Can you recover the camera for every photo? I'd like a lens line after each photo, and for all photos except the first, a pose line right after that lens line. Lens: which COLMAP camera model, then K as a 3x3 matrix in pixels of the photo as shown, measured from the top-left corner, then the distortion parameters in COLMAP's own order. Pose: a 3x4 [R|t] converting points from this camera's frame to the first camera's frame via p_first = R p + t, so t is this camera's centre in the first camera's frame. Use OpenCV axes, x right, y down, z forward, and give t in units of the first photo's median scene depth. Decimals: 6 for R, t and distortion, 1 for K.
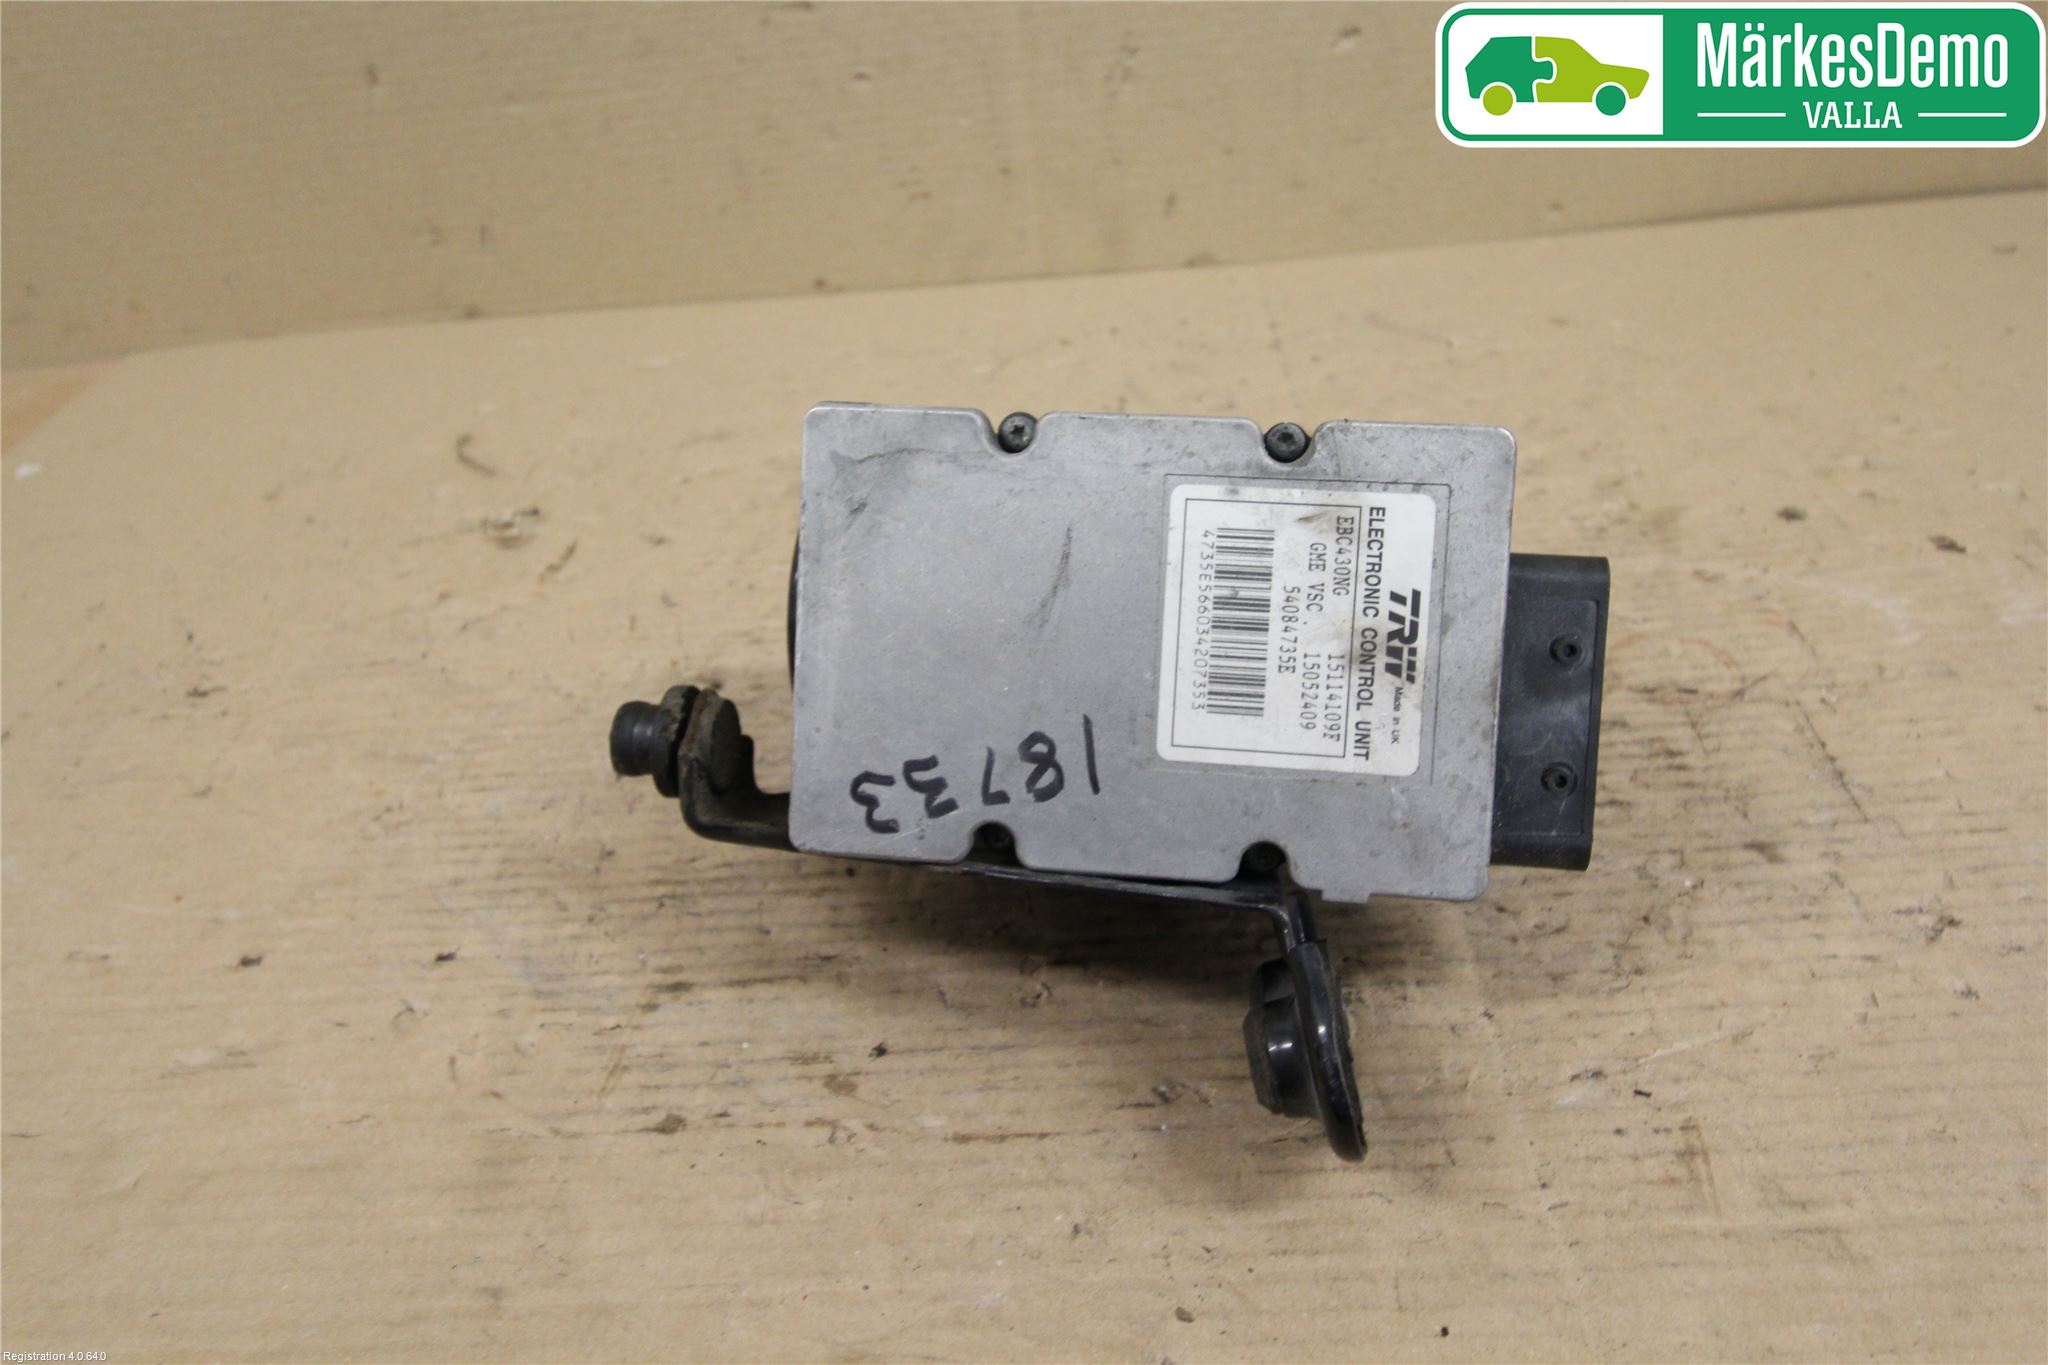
lens RADIAL K [[1566.2, 0, 1014.4], [0, 1566.2, 635.6], [0, 0, 1]] dist [0.005910, 0.001008]
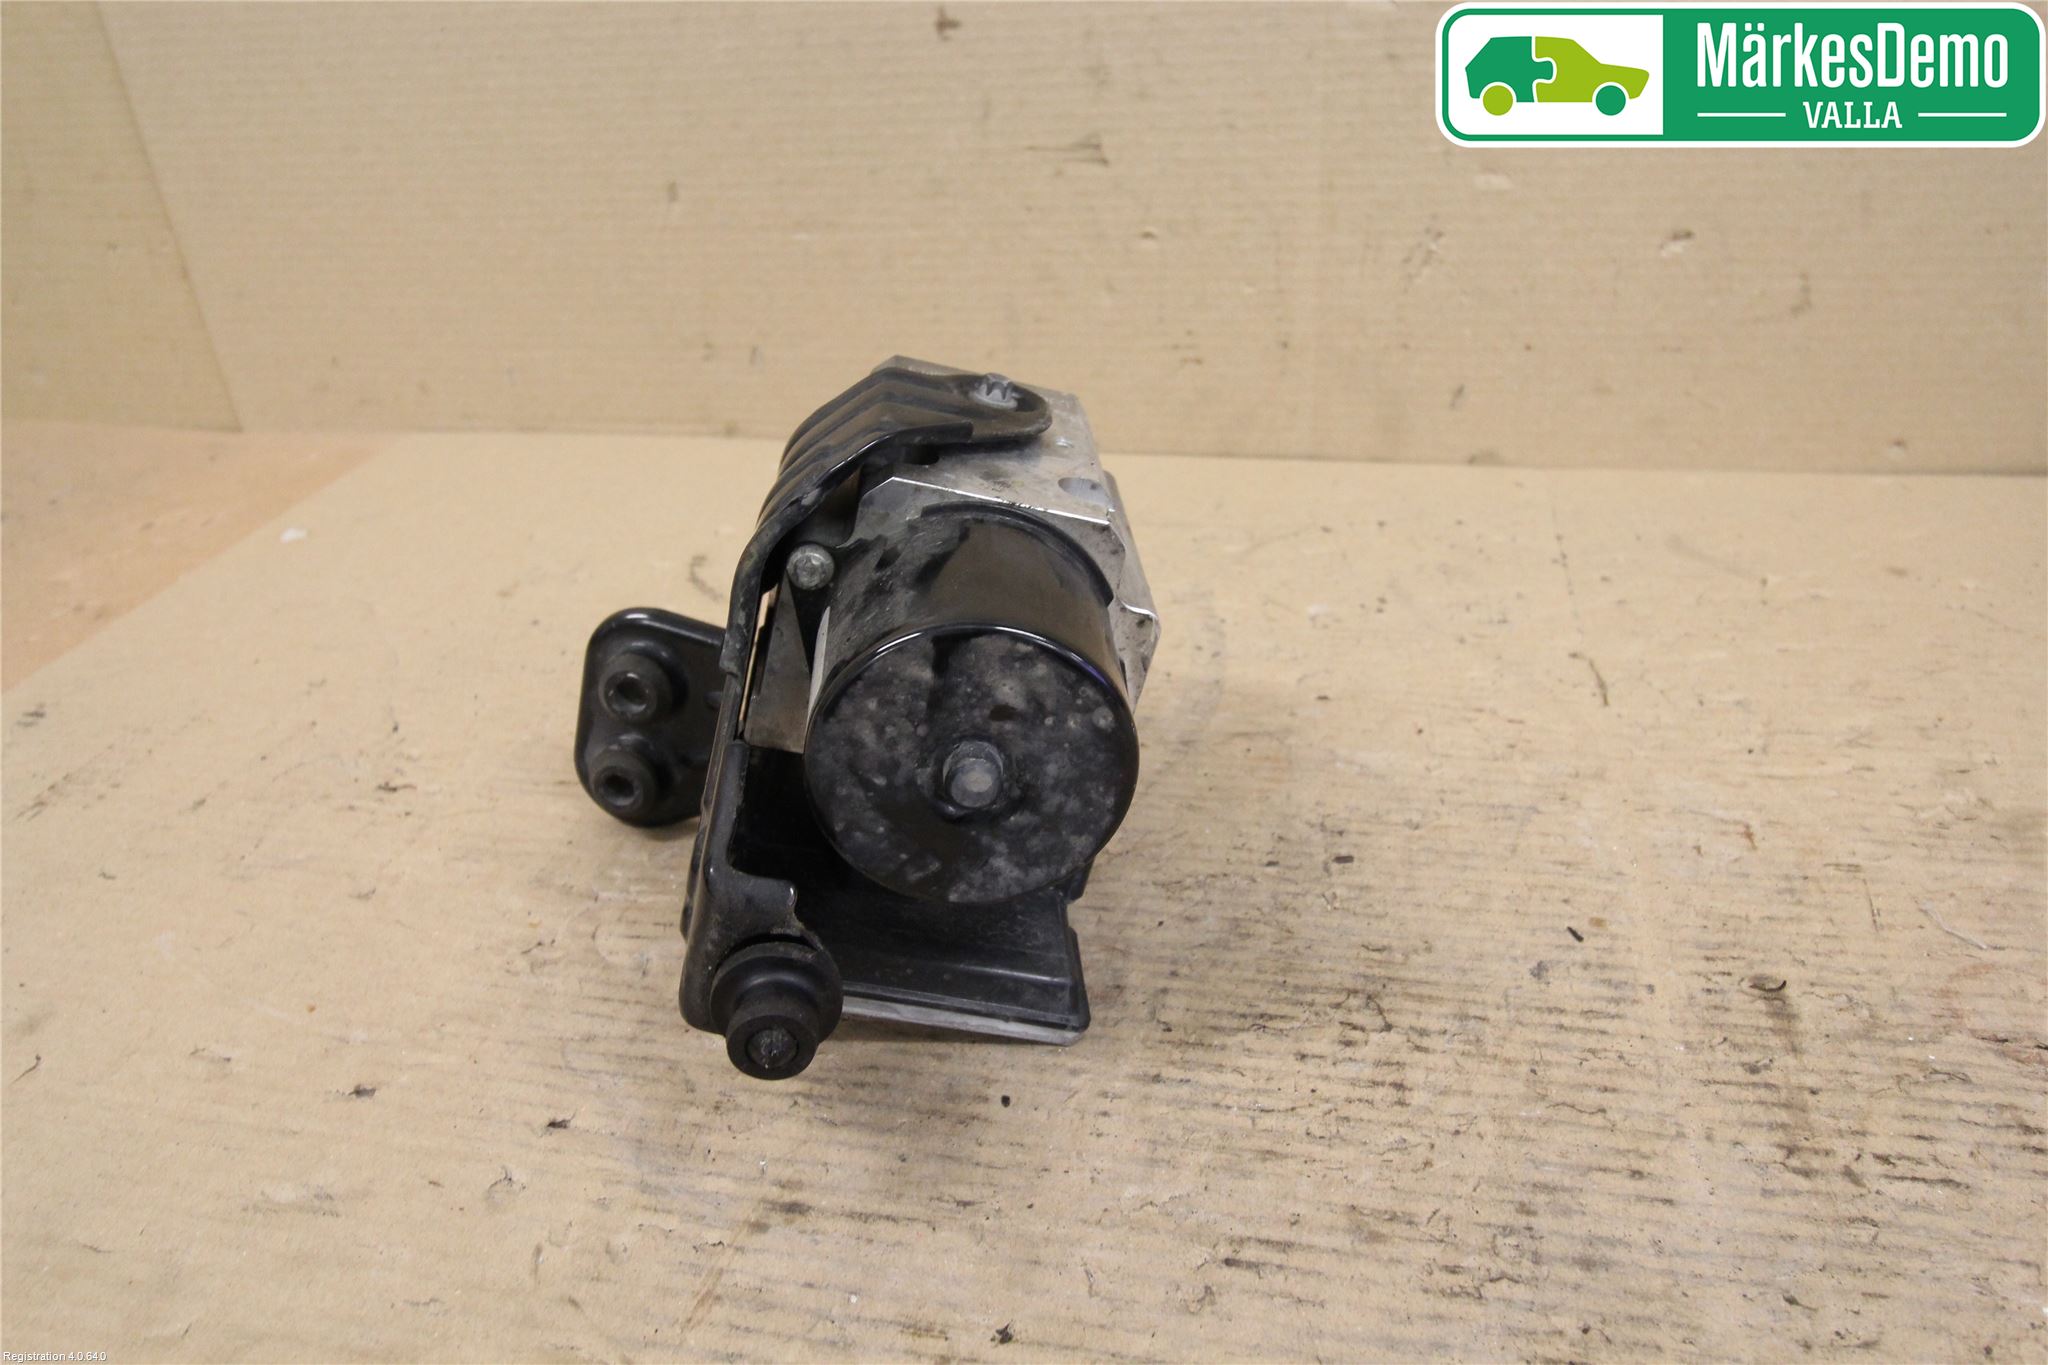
lens RADIAL K [[1514.8, 0, 1024.0], [0, 1514.8, 682.5], [0, 0, 1]] dist [0.003558, -0.002471]
pose [[0.980714, 0.127720, -0.147945, 0.001181], [-0.137054, 0.989053, -0.054679, -0.038041], [0.139342, 0.073901, 0.987483, 0.146024]]
